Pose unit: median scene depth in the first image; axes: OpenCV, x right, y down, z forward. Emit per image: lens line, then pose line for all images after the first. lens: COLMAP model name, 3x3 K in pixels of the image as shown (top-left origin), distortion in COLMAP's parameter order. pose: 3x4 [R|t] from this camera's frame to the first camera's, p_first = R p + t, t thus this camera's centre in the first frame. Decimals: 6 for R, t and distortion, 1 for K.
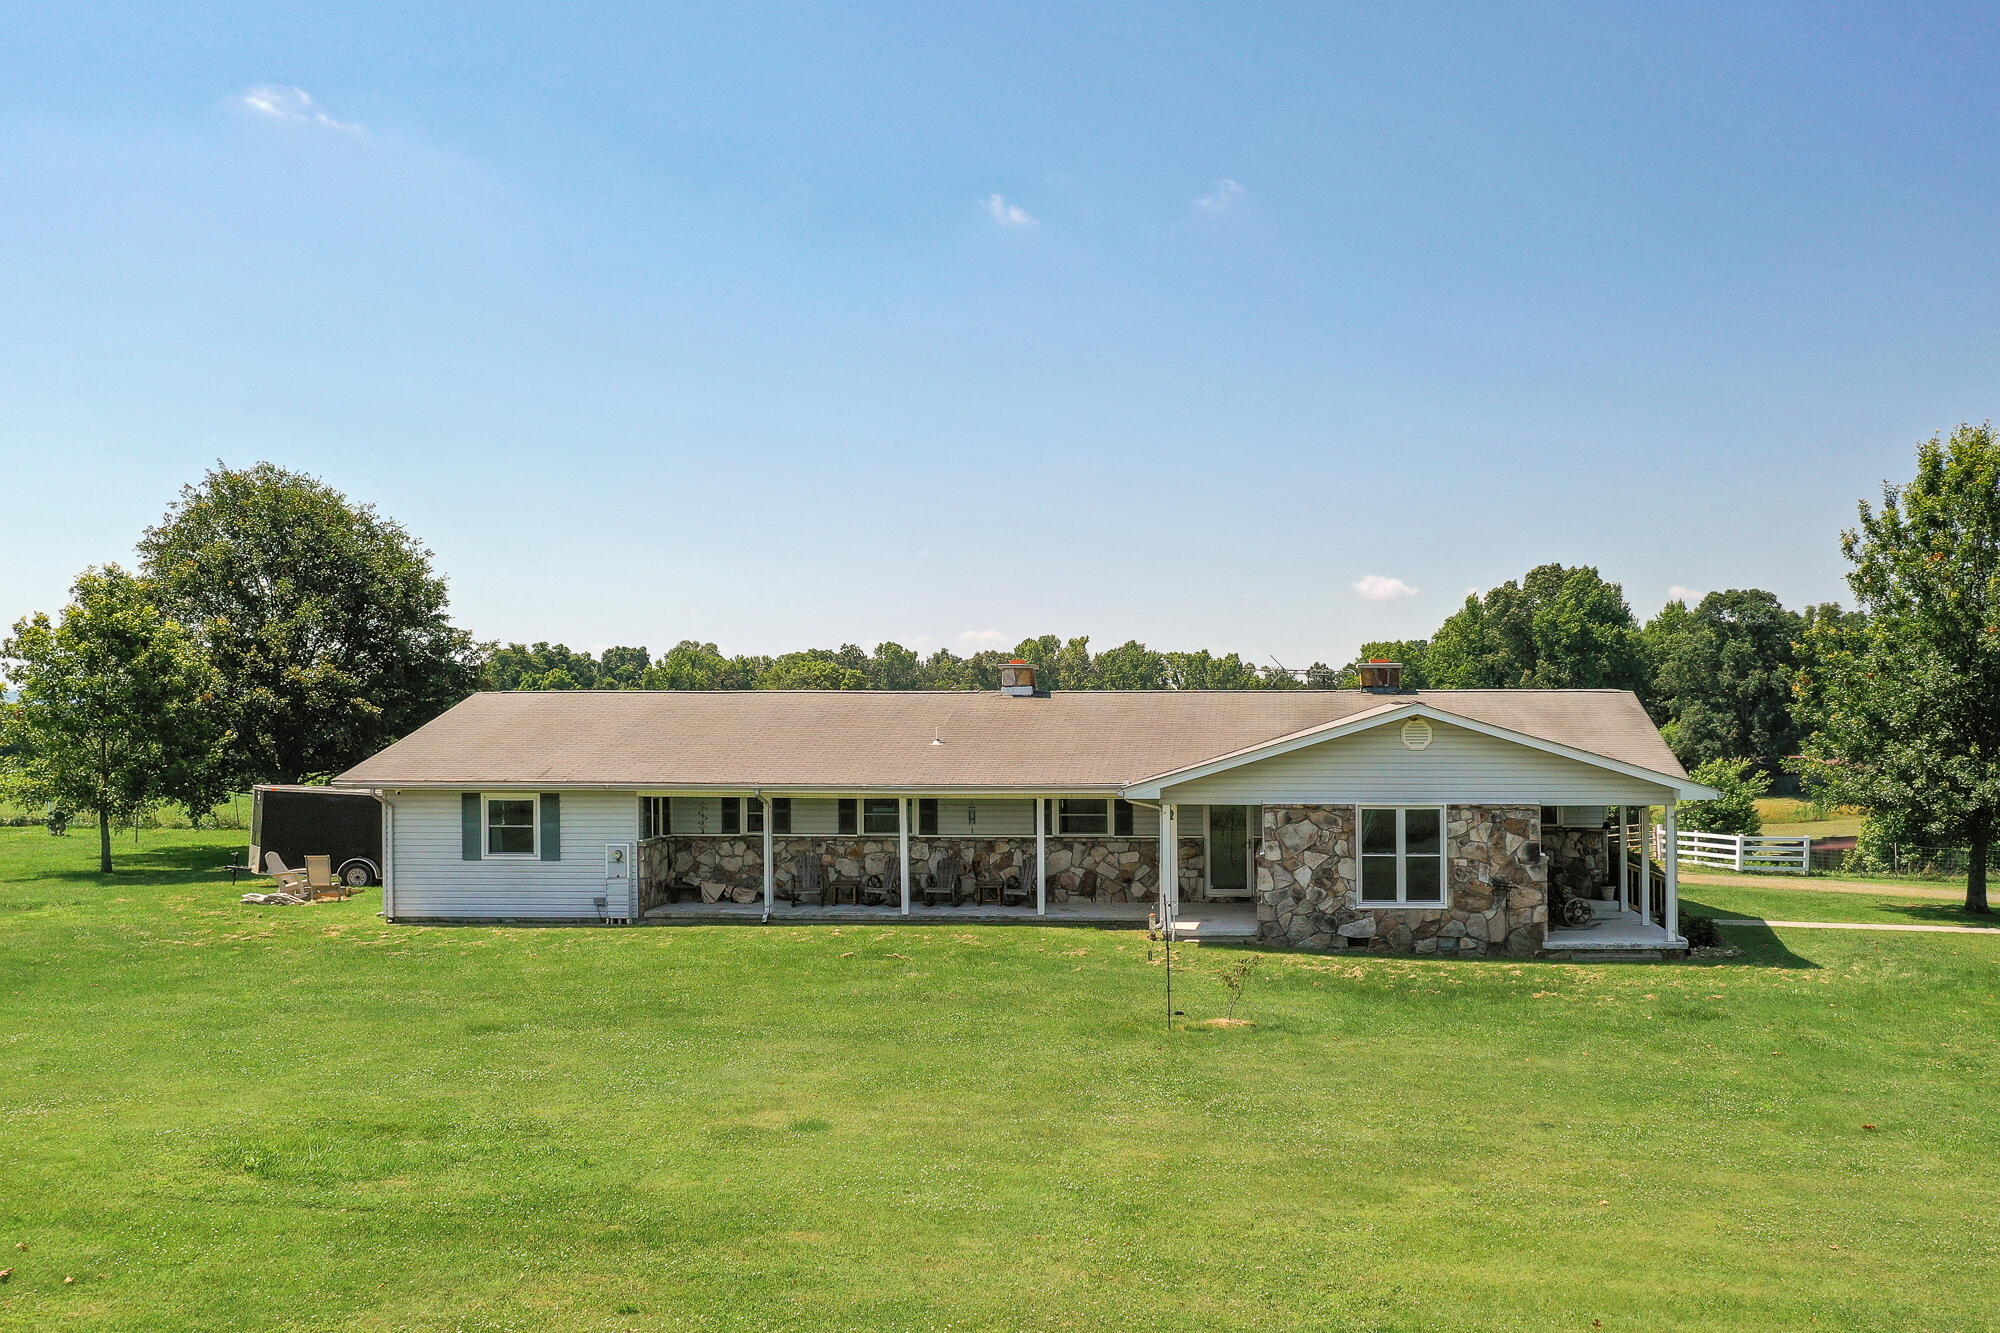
lens RADIAL K [[1804.5, 0, 1228.2], [0, 1804.5, 668.9], [0, 0, 1]] dist [-0.003893, 0.001891]
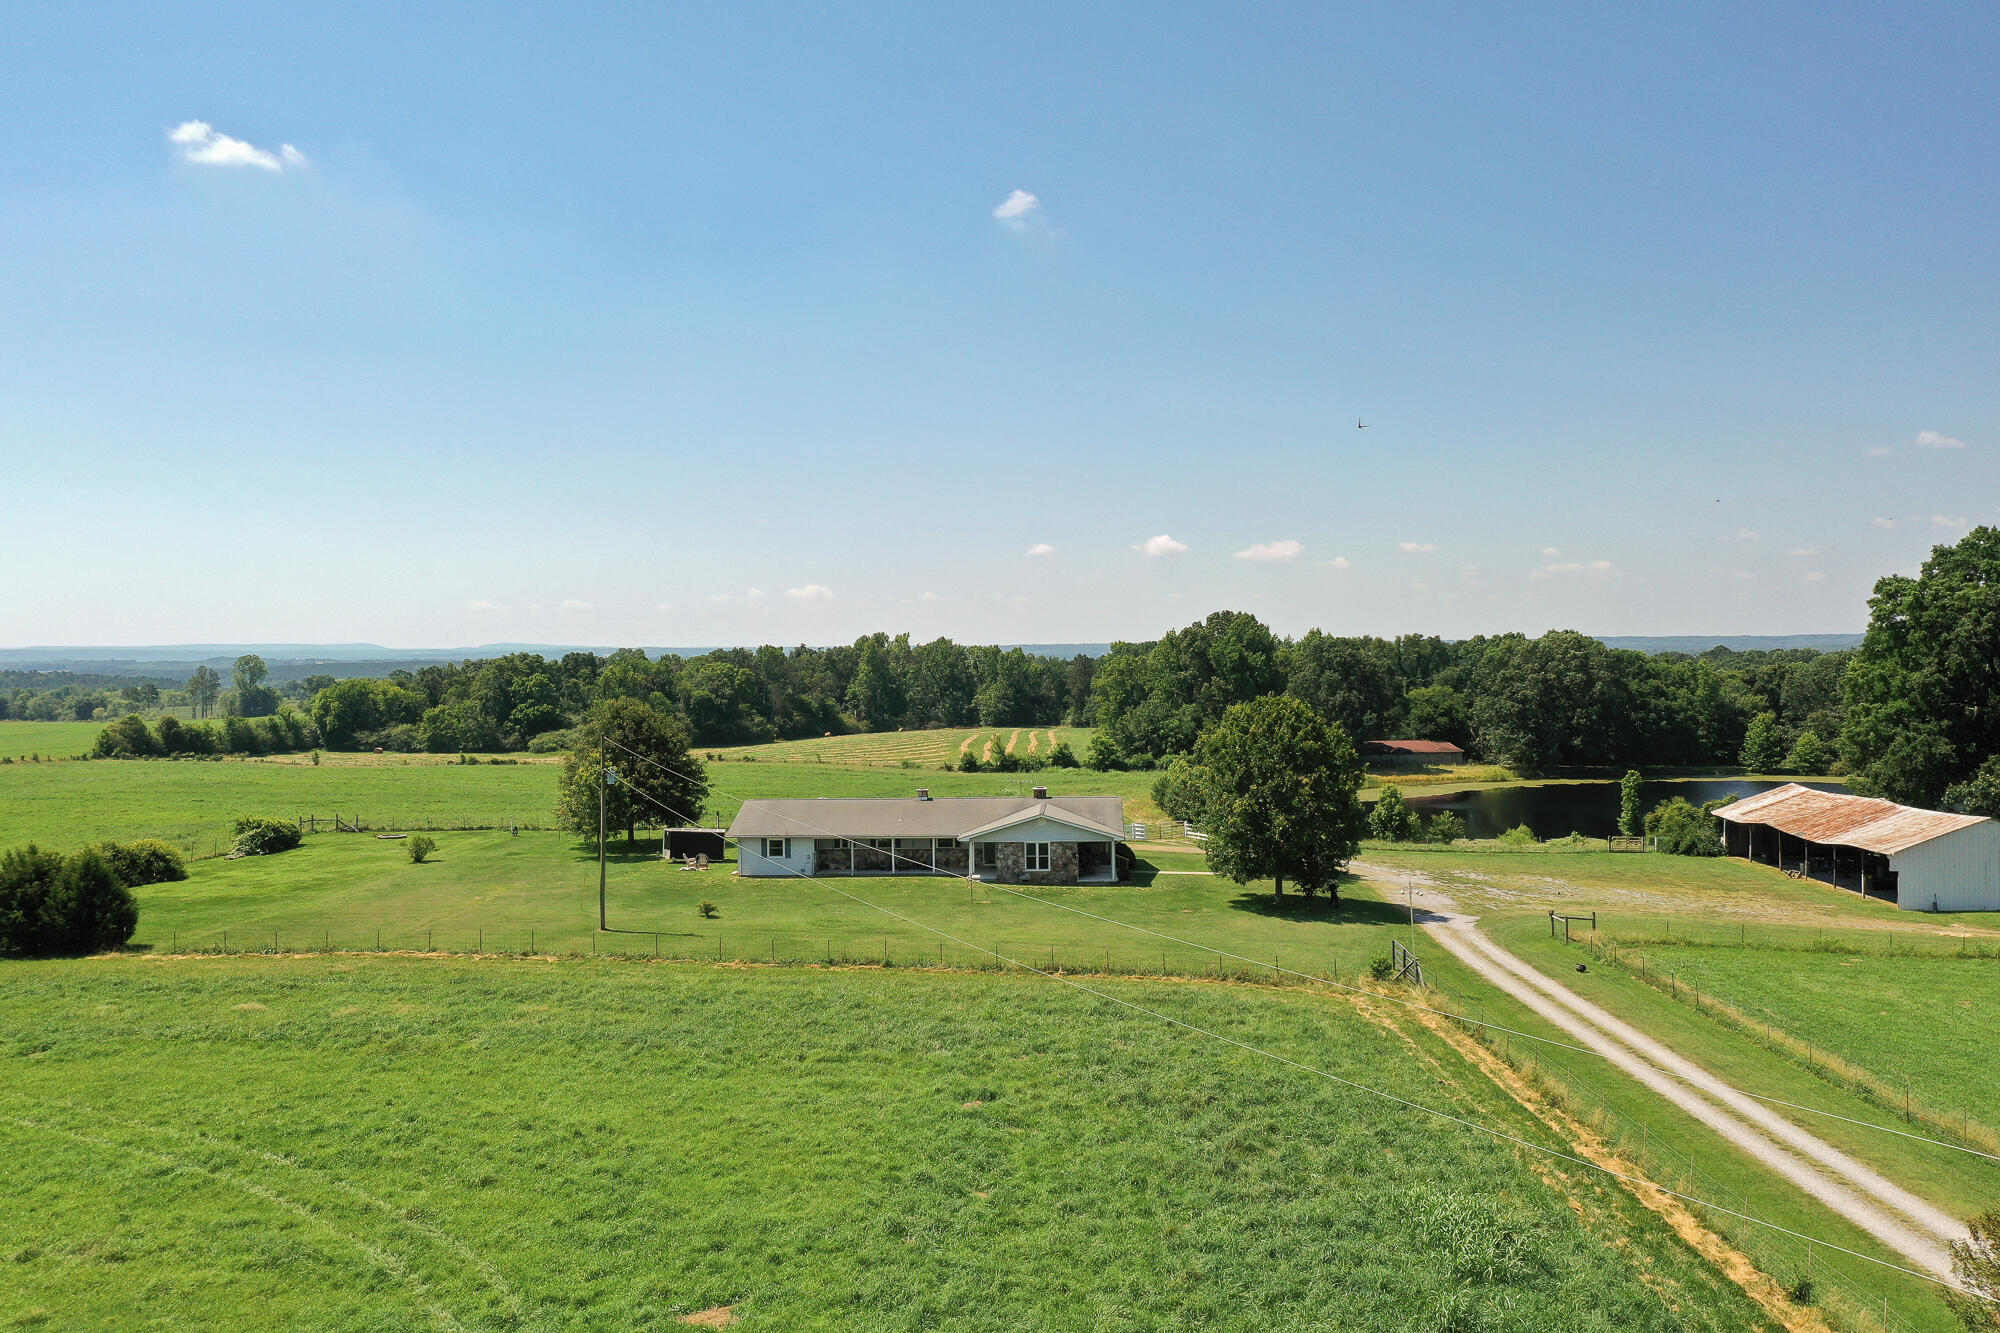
lens RADIAL K [[1580.4, 0, 998.1], [0, 1580.4, 667.5], [0, 0, 1]] dist [0.002605, 0.007996]
pose [[0.999813, -0.011646, -0.015445, 0.066417], [0.012153, 0.999377, 0.033135, -0.344217], [0.015050, -0.033316, 0.999332, -1.940579]]
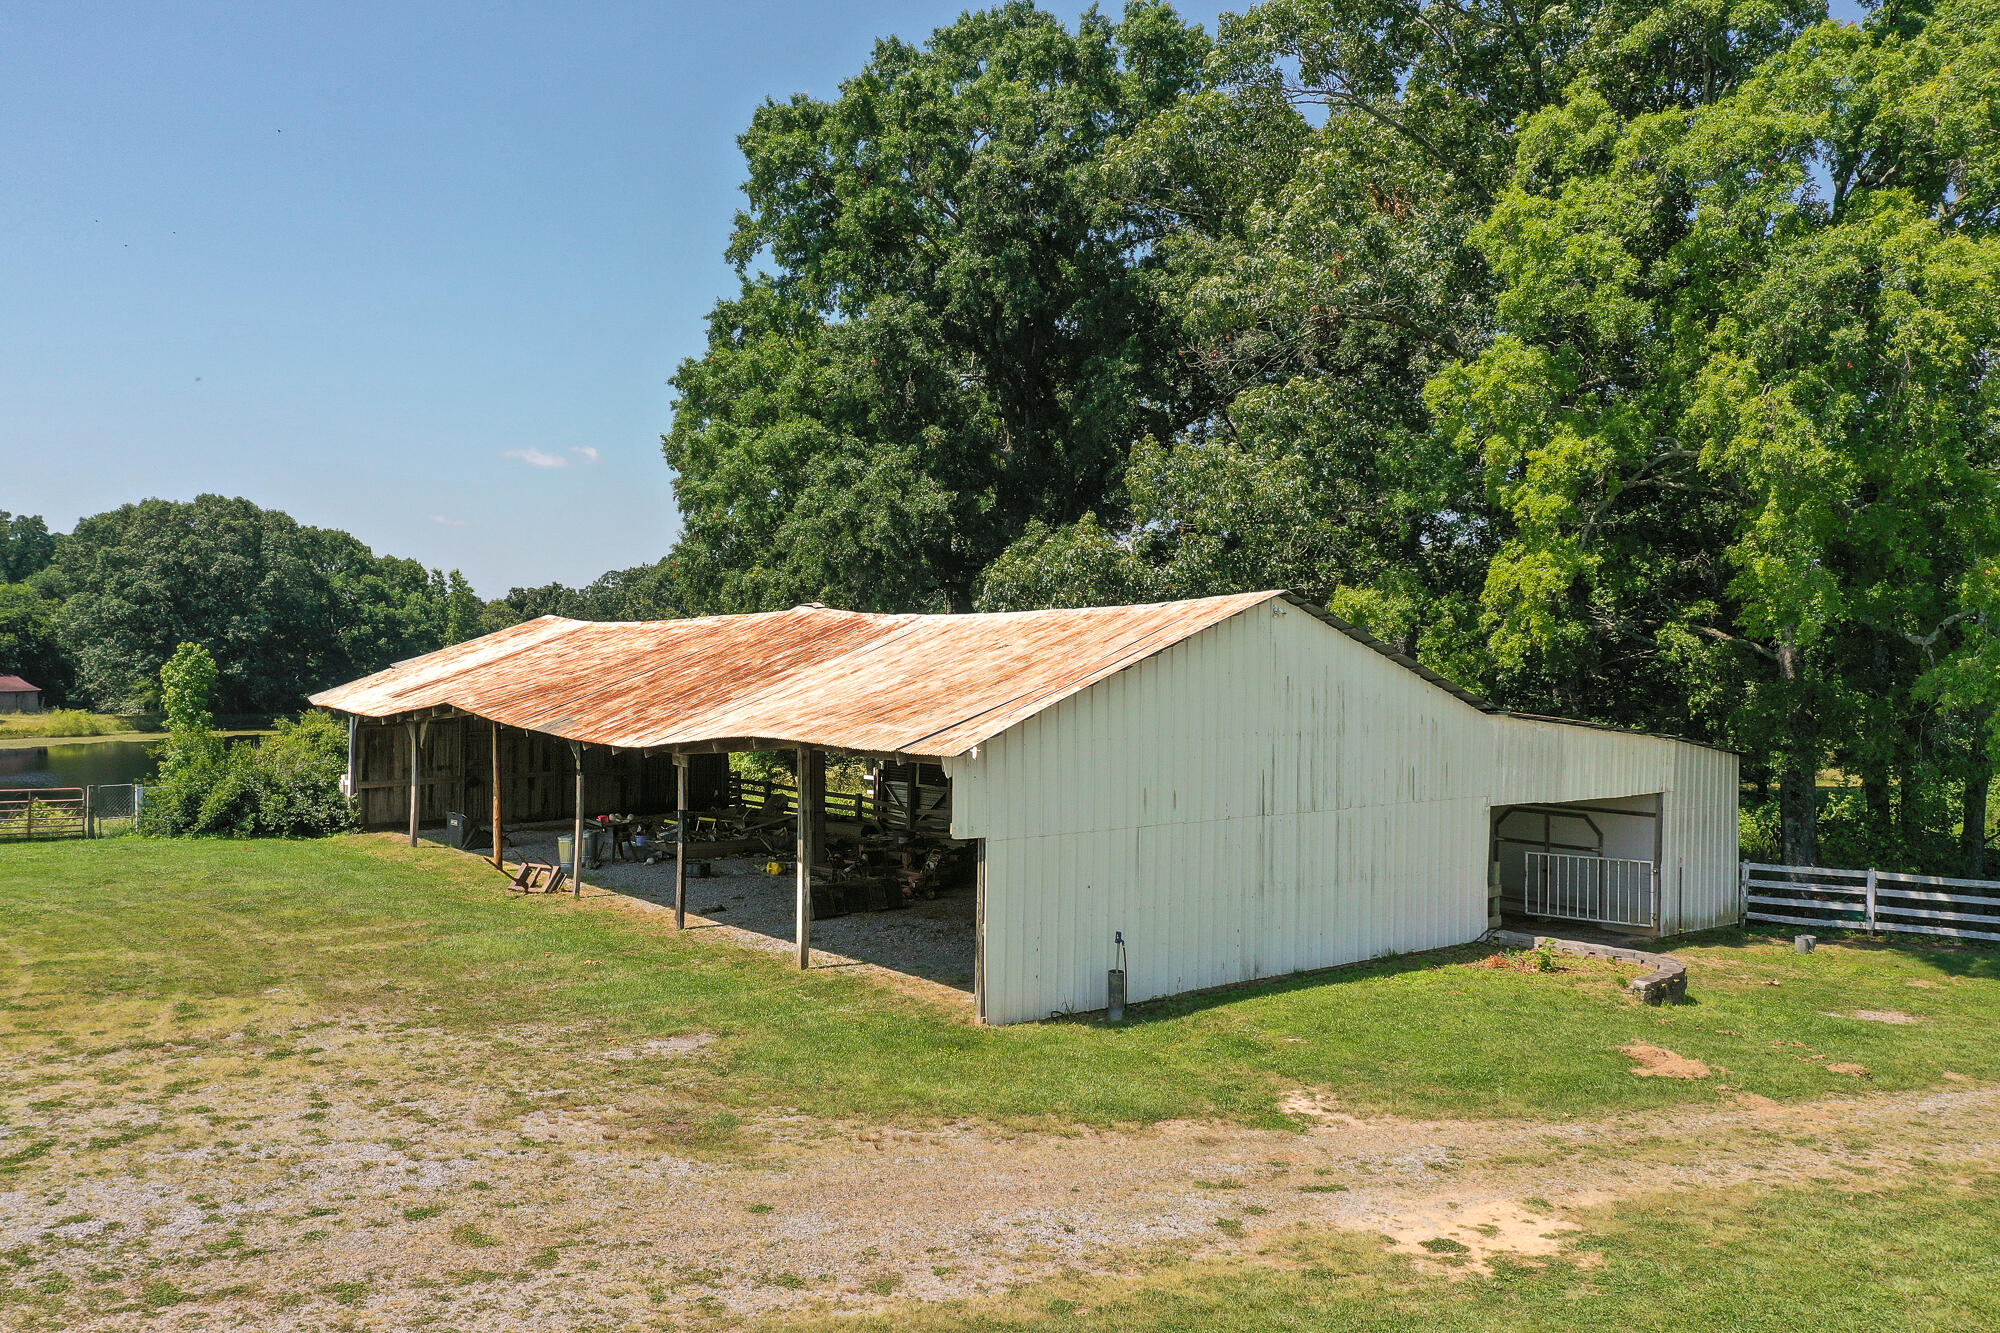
lens RADIAL K [[1580.4, 0, 998.1], [0, 1580.4, 667.5], [0, 0, 1]] dist [0.002605, 0.007996]
pose [[0.758376, 0.000600, 0.651817, 1.283400], [-0.025410, 0.999267, 0.028644, 0.064033], [-0.651322, -0.038285, 0.757835, 0.521073]]
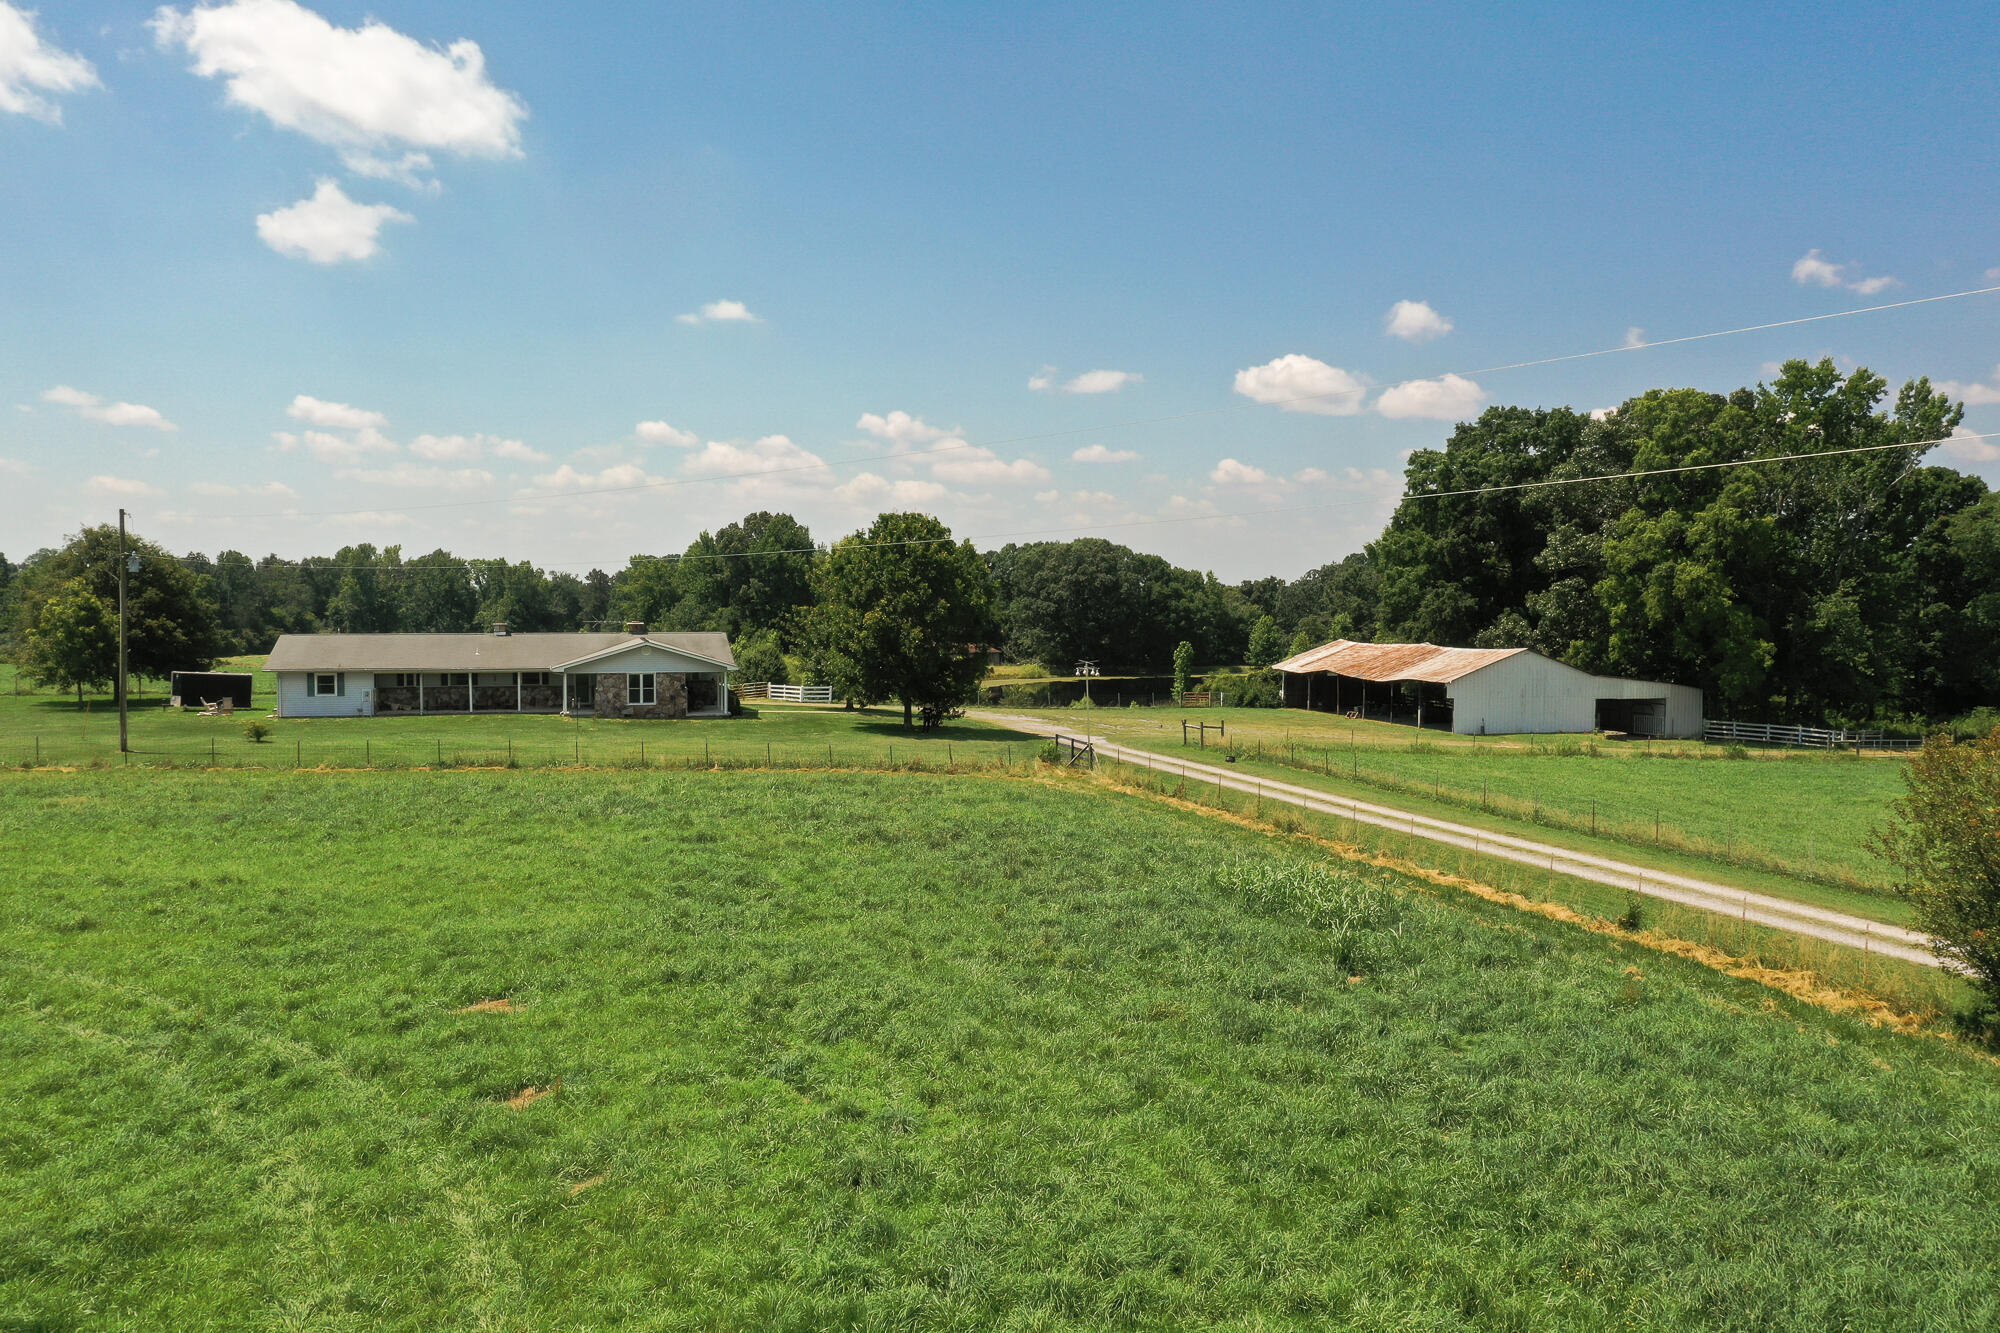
lens RADIAL K [[1586.1, 0, 1003.9], [0, 1586.1, 668.9], [0, 0, 1]] dist [0.010490, 0.013087]
pose [[0.954010, -0.012941, 0.299494, -0.125041], [-0.007786, 0.997661, 0.067910, -0.119471], [-0.299673, -0.067119, 0.951678, -1.751734]]
